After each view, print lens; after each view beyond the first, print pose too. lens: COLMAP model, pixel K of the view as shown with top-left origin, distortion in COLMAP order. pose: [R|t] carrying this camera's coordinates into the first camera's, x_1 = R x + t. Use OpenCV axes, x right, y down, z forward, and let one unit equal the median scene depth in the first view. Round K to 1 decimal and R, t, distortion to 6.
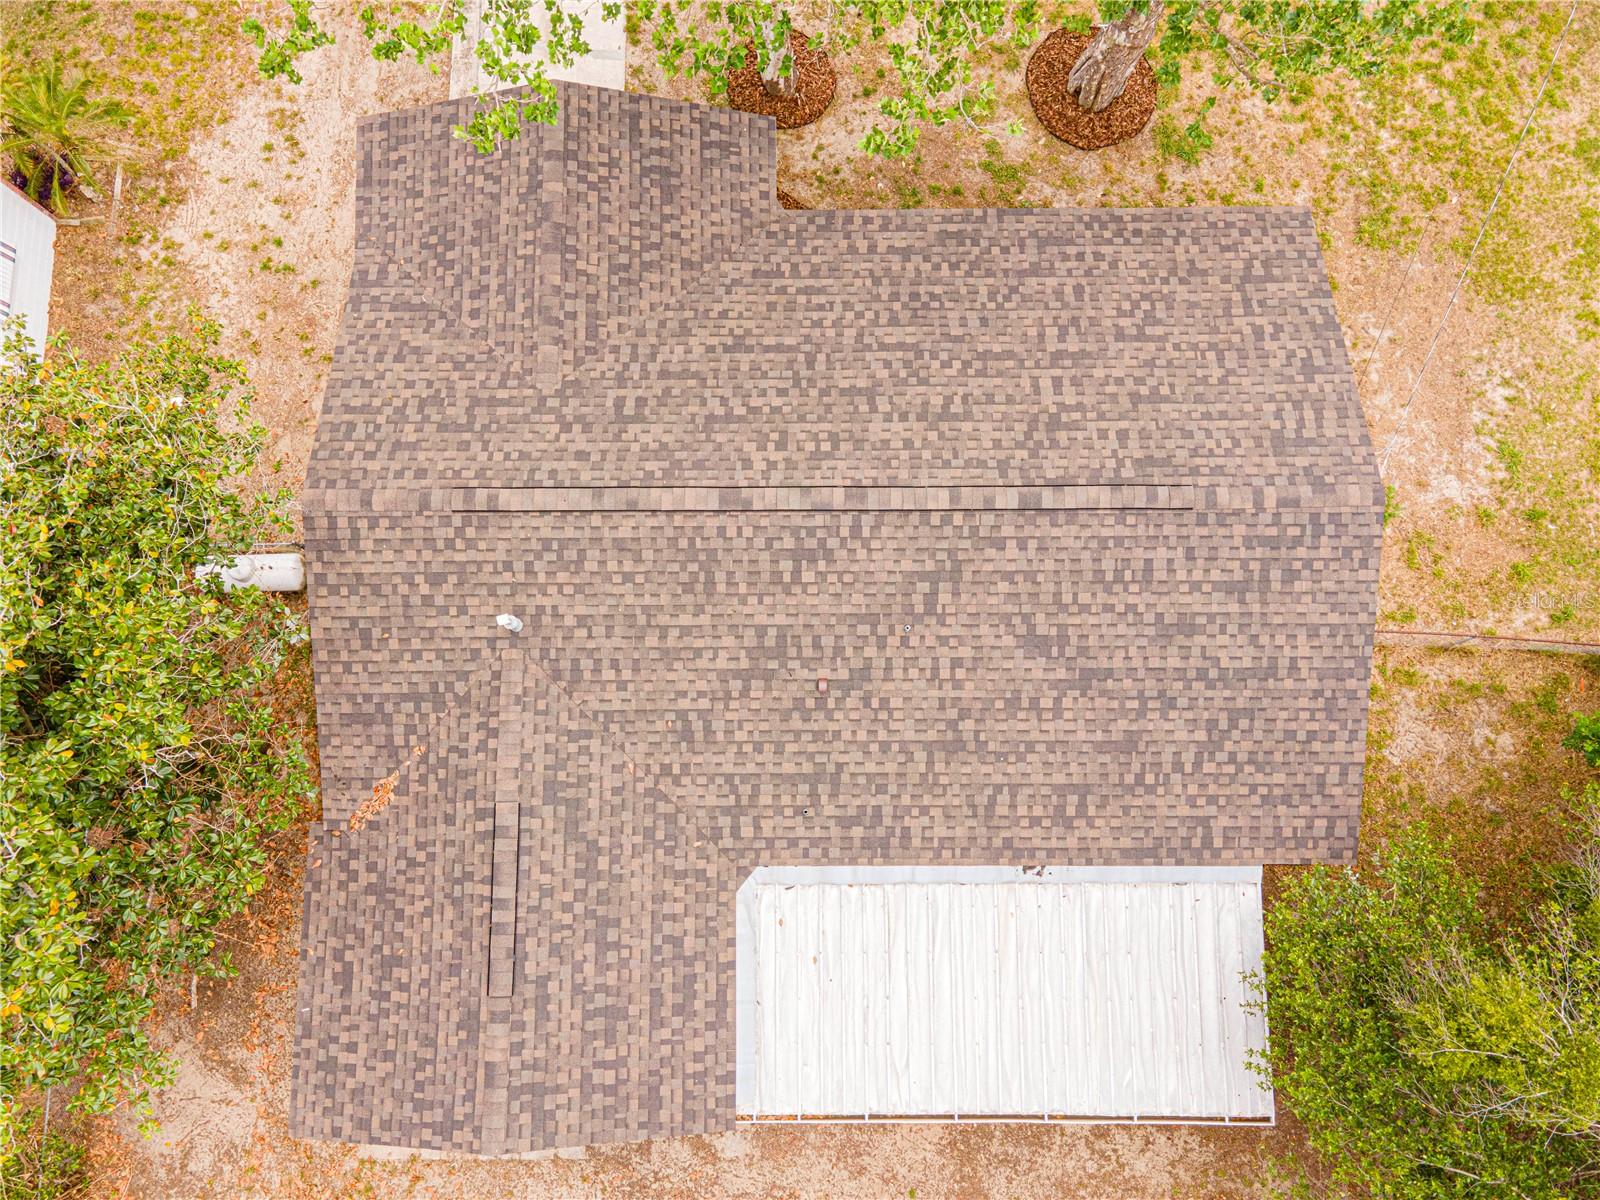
lens RADIAL K [[1168.5, 0, 800.0], [0, 1168.5, 600.0], [0, 0, 1]] dist [0.010957, 0.056854]
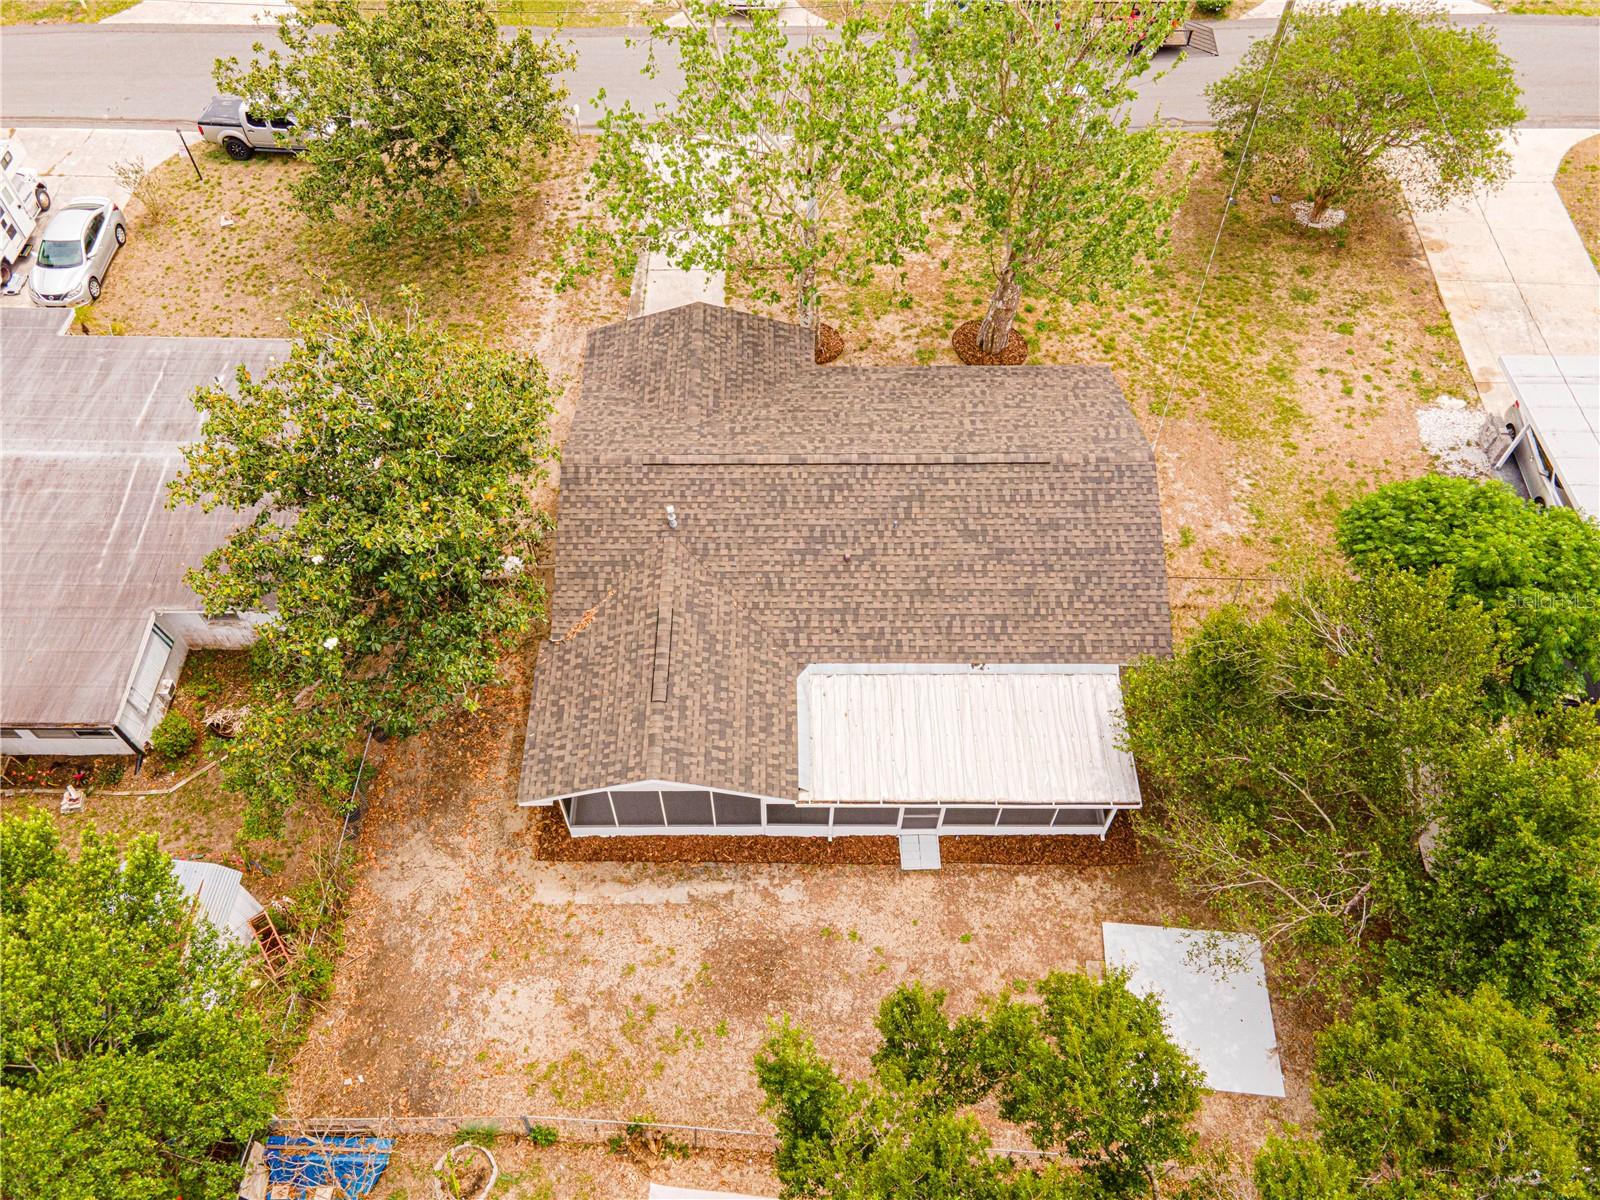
lens RADIAL K [[1184.8, 0, 774.8], [0, 1184.8, 642.3], [0, 0, 1]] dist [0.080103, -0.188423]
pose [[0.999958, 0.001141, -0.009121, -0.071898], [-0.004997, 0.900302, -0.435238, 0.948699], [0.007715, 0.435265, 0.900269, -0.527116]]
